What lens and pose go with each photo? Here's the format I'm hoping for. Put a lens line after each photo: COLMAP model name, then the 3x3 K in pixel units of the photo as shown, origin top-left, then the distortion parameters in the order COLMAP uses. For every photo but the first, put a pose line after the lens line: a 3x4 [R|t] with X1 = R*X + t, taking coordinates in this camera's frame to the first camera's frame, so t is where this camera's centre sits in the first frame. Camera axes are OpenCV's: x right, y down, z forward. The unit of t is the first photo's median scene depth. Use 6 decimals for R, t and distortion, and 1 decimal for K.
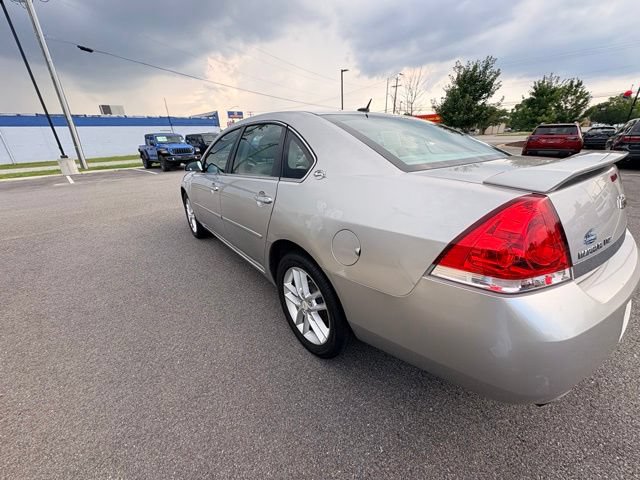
lens RADIAL K [[255.3, 0, 320.0], [0, 255.3, 240.0], [0, 0, 1]] dist [0.001022, 0.000041]
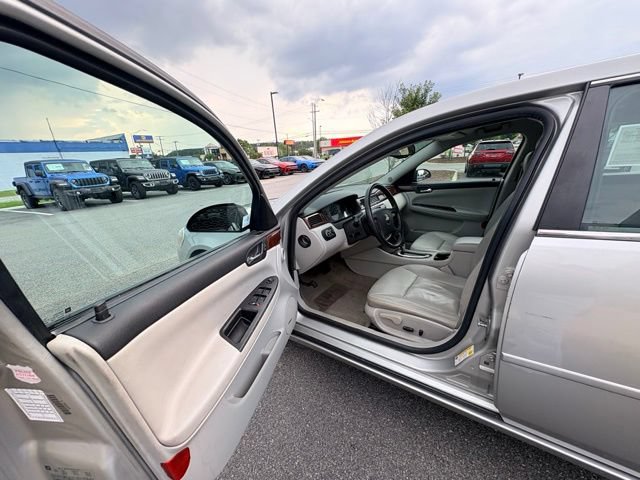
lens RADIAL K [[255.3, 0, 320.0], [0, 255.3, 240.0], [0, 0, 1]] dist [0.001022, 0.000041]
pose [[0.956400, -0.114393, 0.268725, -0.114403], [0.135203, 0.988988, -0.060194, -0.043146], [-0.258880, 0.093902, 0.961334, 0.120145]]
